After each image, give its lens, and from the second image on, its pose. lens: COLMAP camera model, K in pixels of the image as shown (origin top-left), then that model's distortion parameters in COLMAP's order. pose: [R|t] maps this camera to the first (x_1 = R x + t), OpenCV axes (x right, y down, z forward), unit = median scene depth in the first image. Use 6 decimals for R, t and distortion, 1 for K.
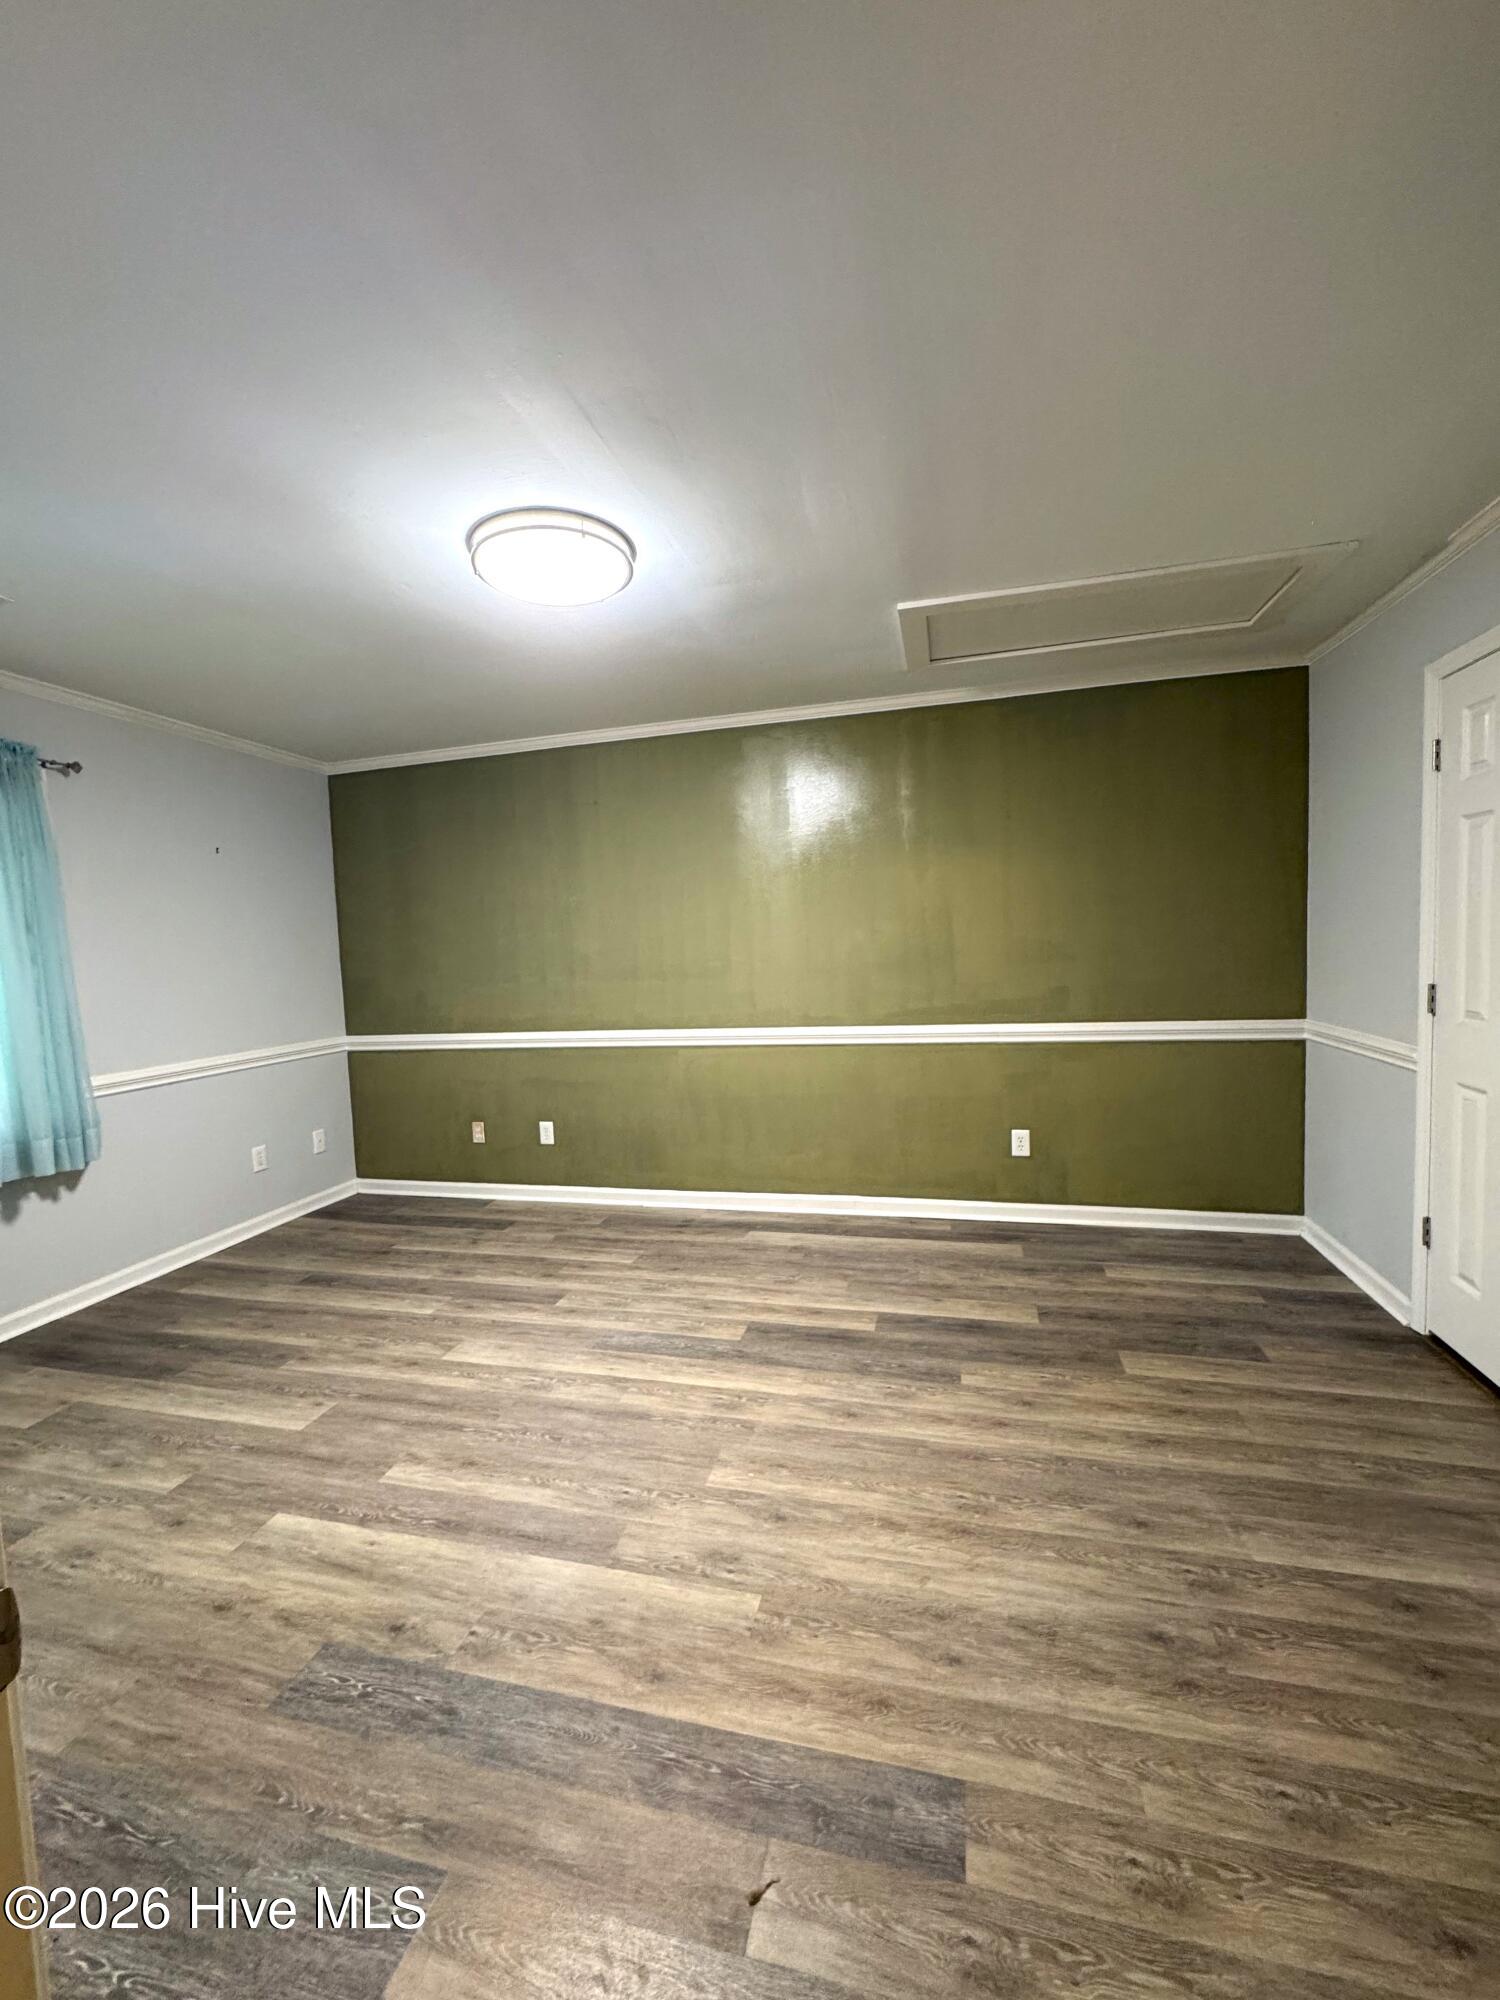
lens RADIAL K [[799.6, 0, 756.8], [0, 799.6, 999.6], [0, 0, 1]] dist [-0.003055, 0.000476]
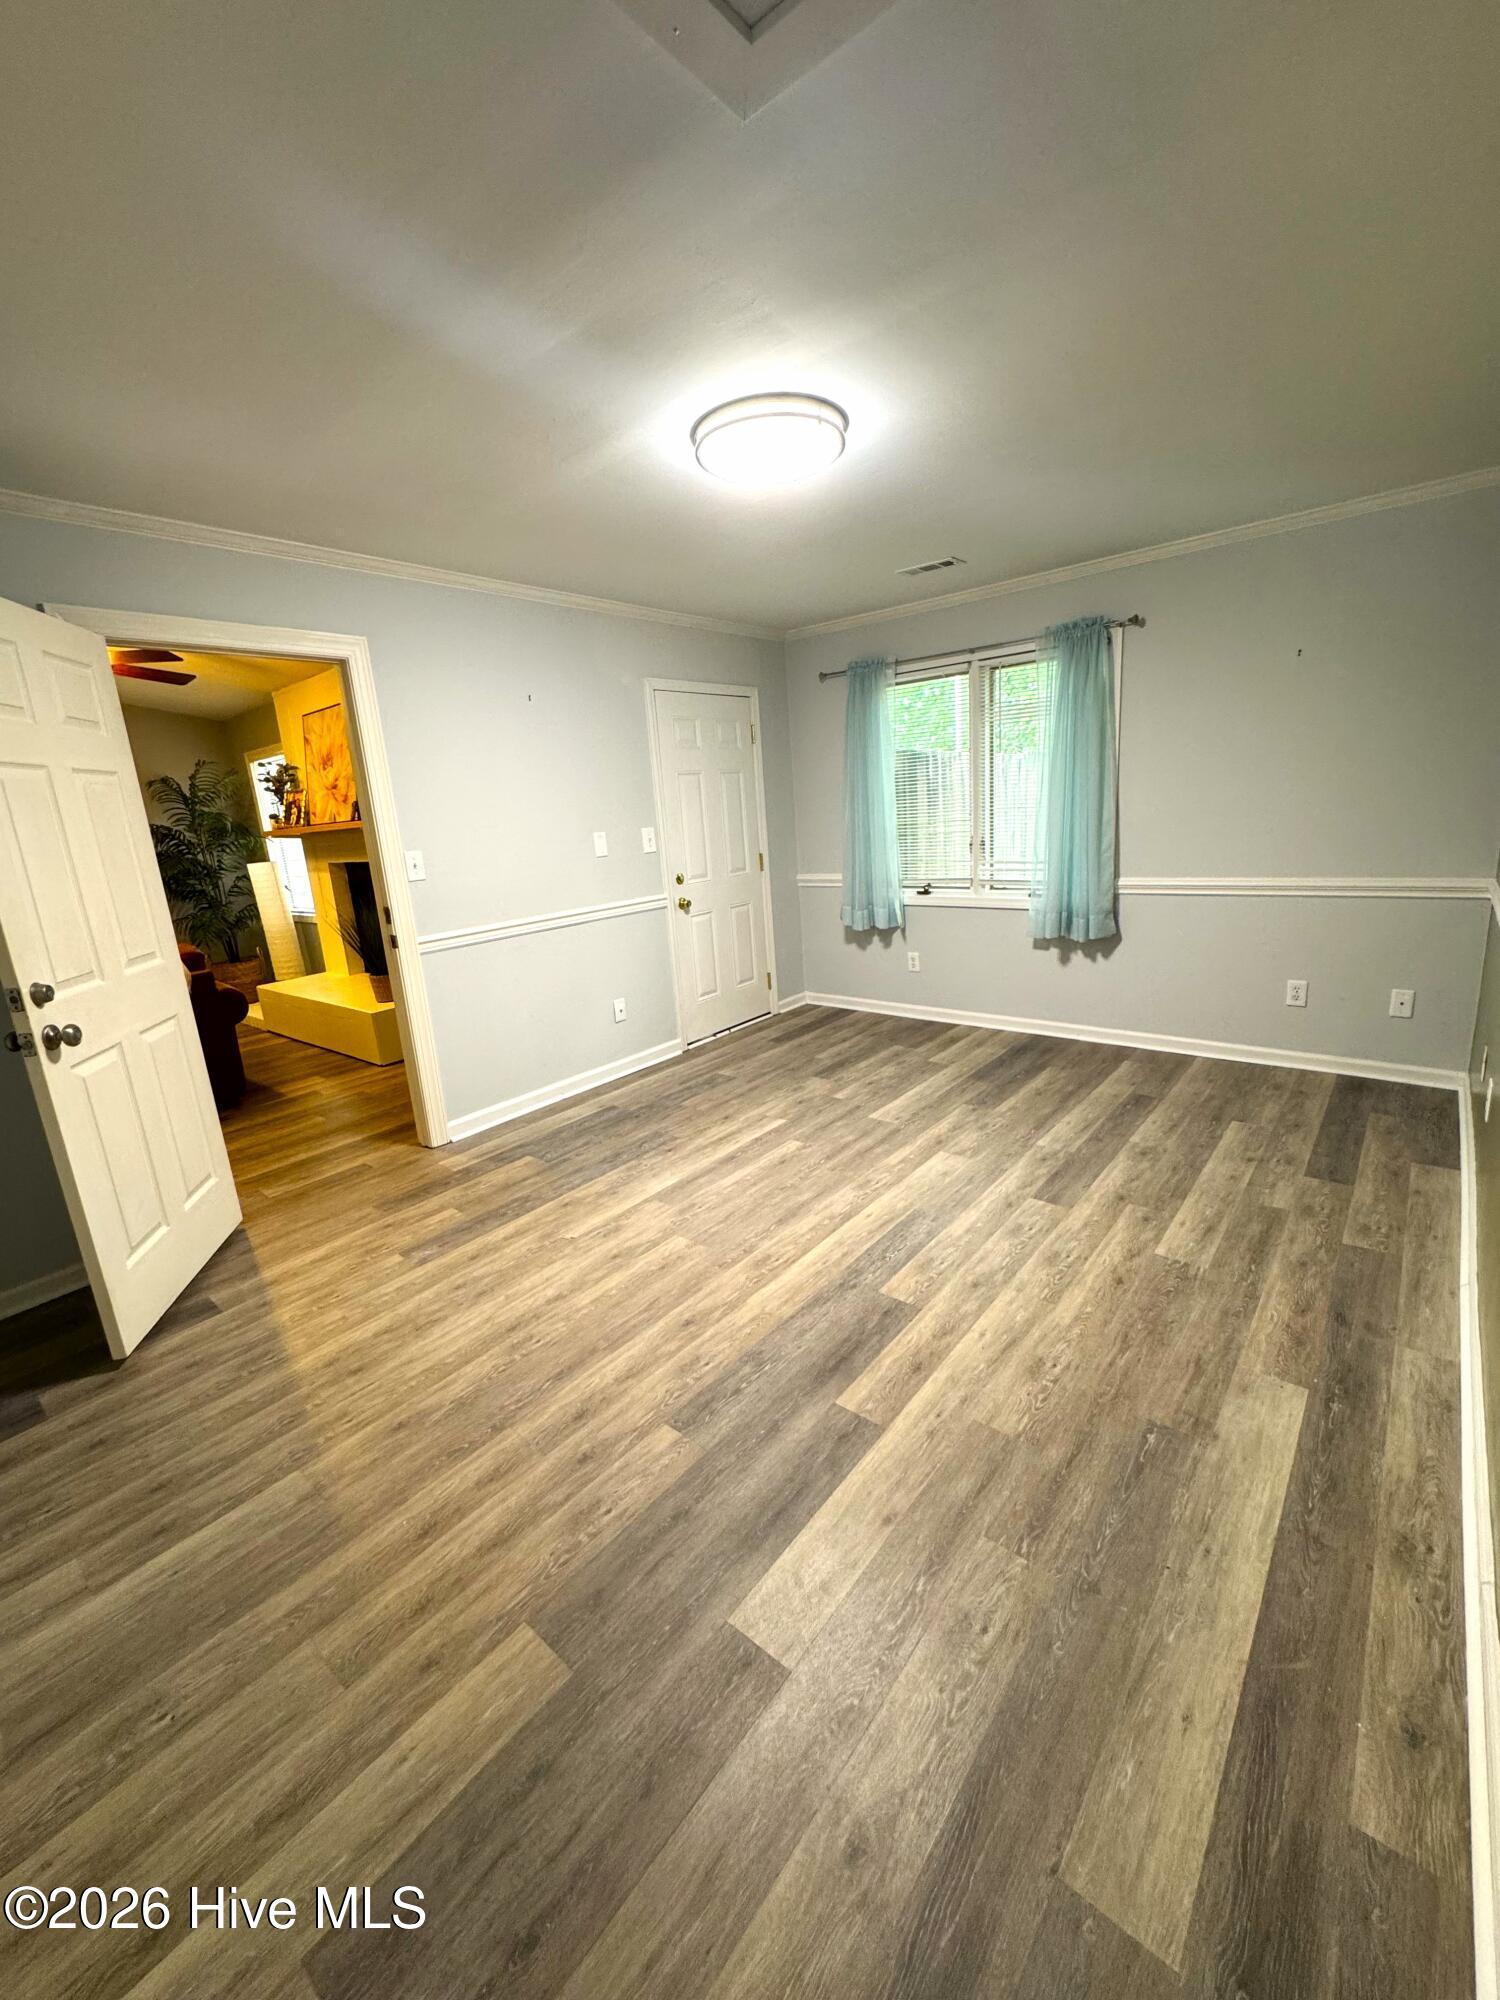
lens RADIAL K [[799.6, 0, 756.8], [0, 799.6, 999.6], [0, 0, 1]] dist [-0.003055, 0.000476]
pose [[-0.432221, 0.278014, -0.857842, 0.788688], [0.025149, 0.954636, 0.296712, -0.152694], [0.901417, 0.106671, -0.419606, 1.389463]]
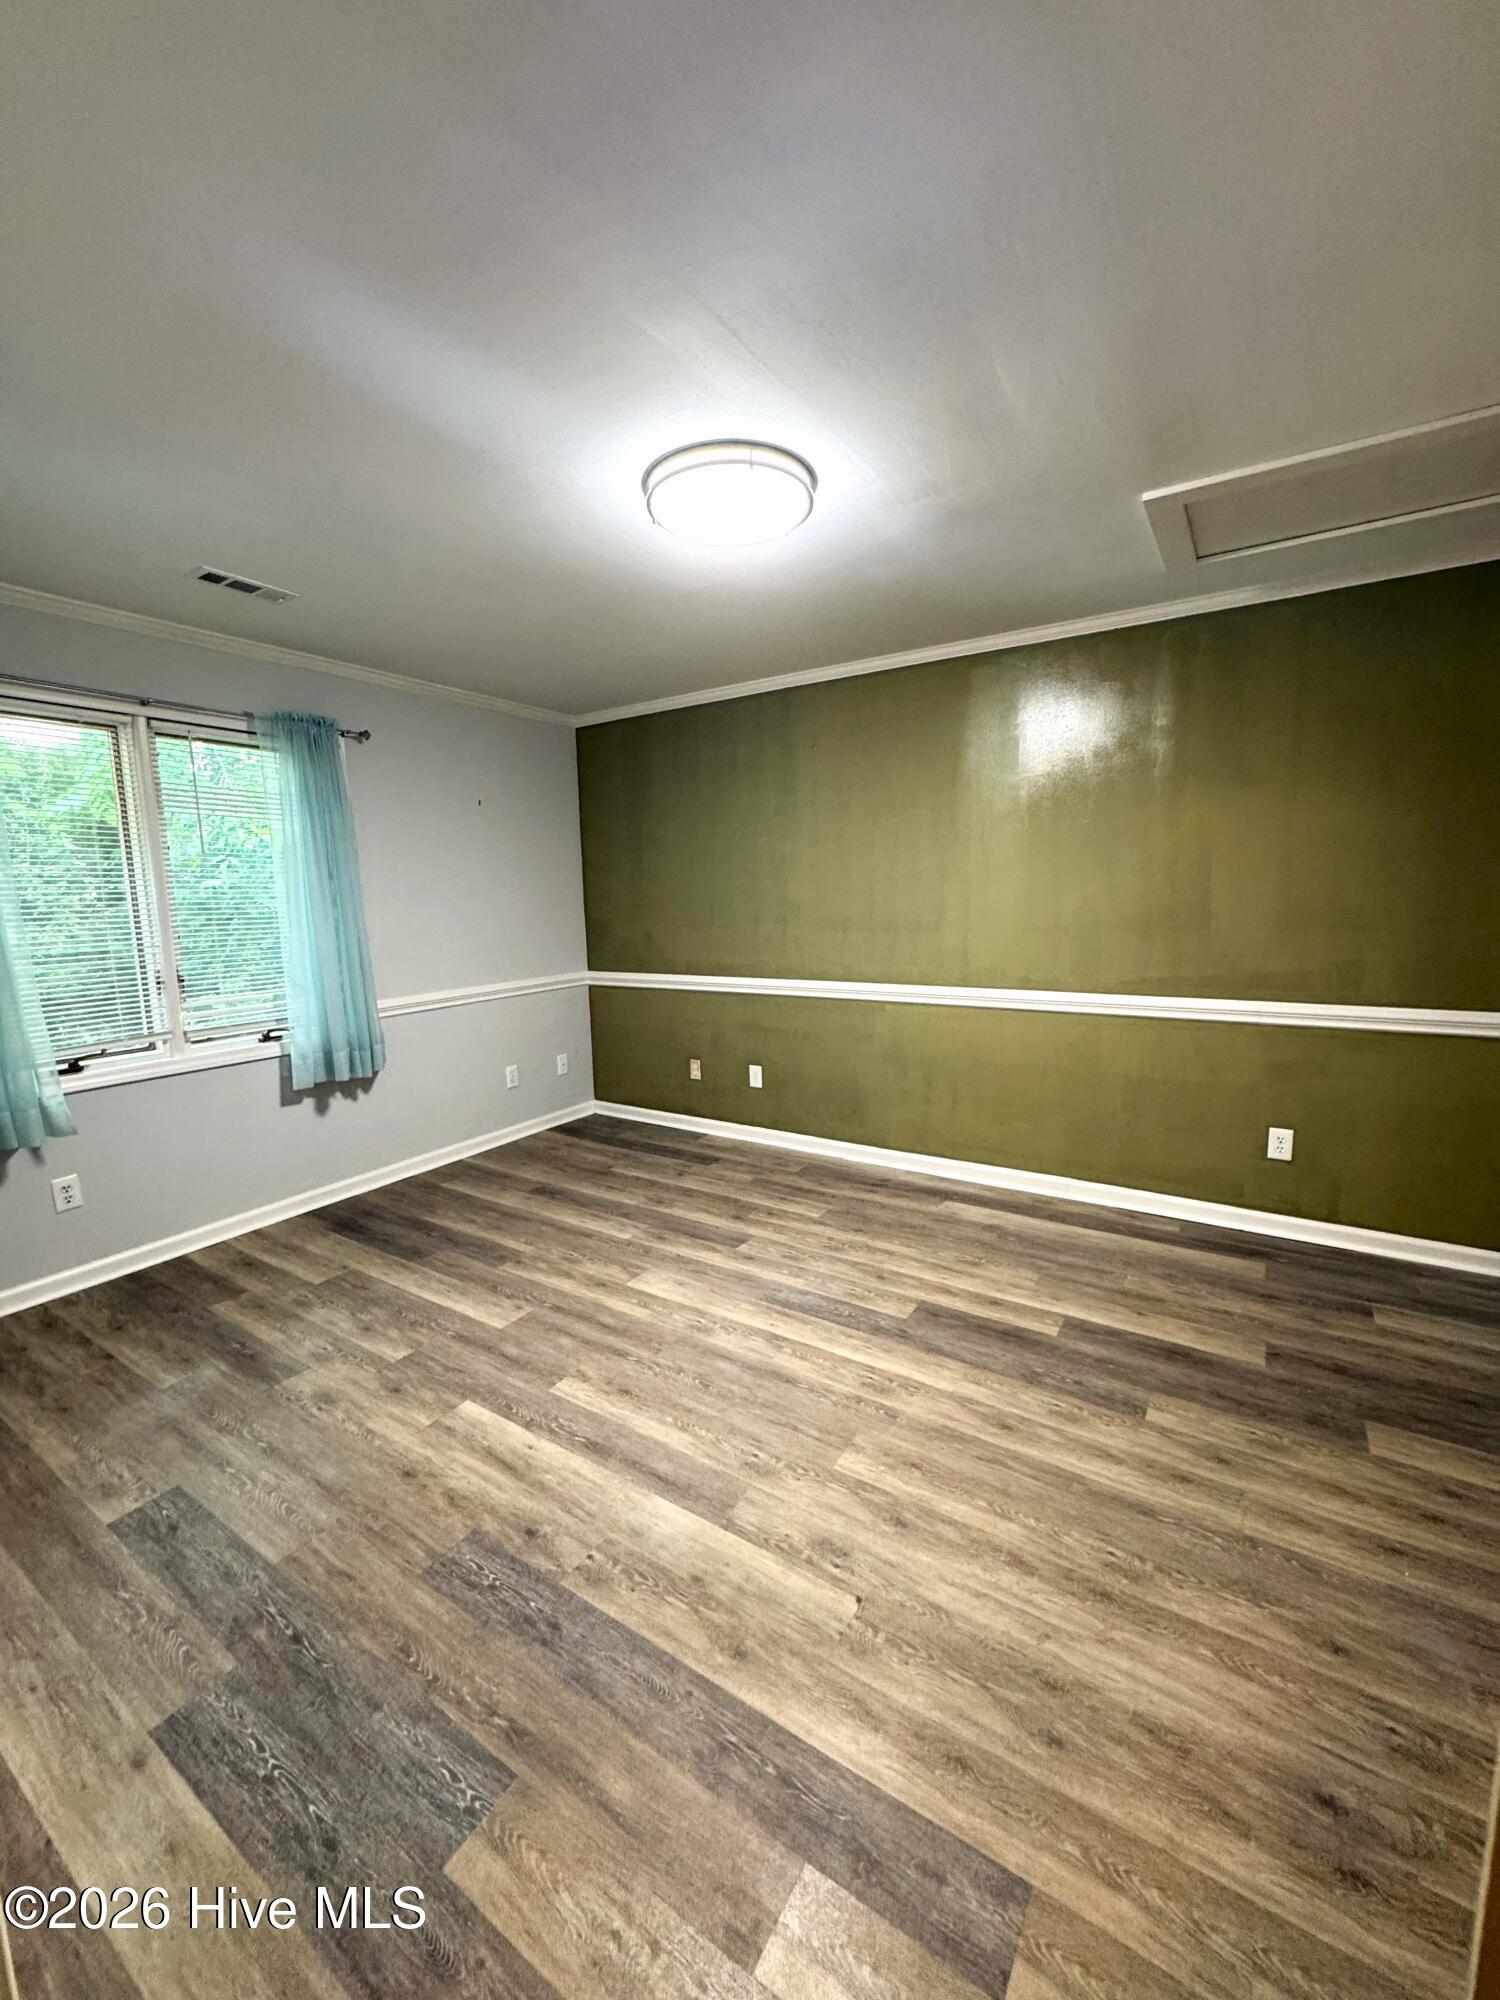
lens RADIAL K [[799.6, 0, 756.8], [0, 799.6, 999.6], [0, 0, 1]] dist [-0.003055, 0.000476]
pose [[0.947386, 0.062266, -0.313979, 0.100081], [-0.036105, 0.995425, 0.088464, -0.040740], [0.318050, -0.072473, 0.945300, 0.069261]]
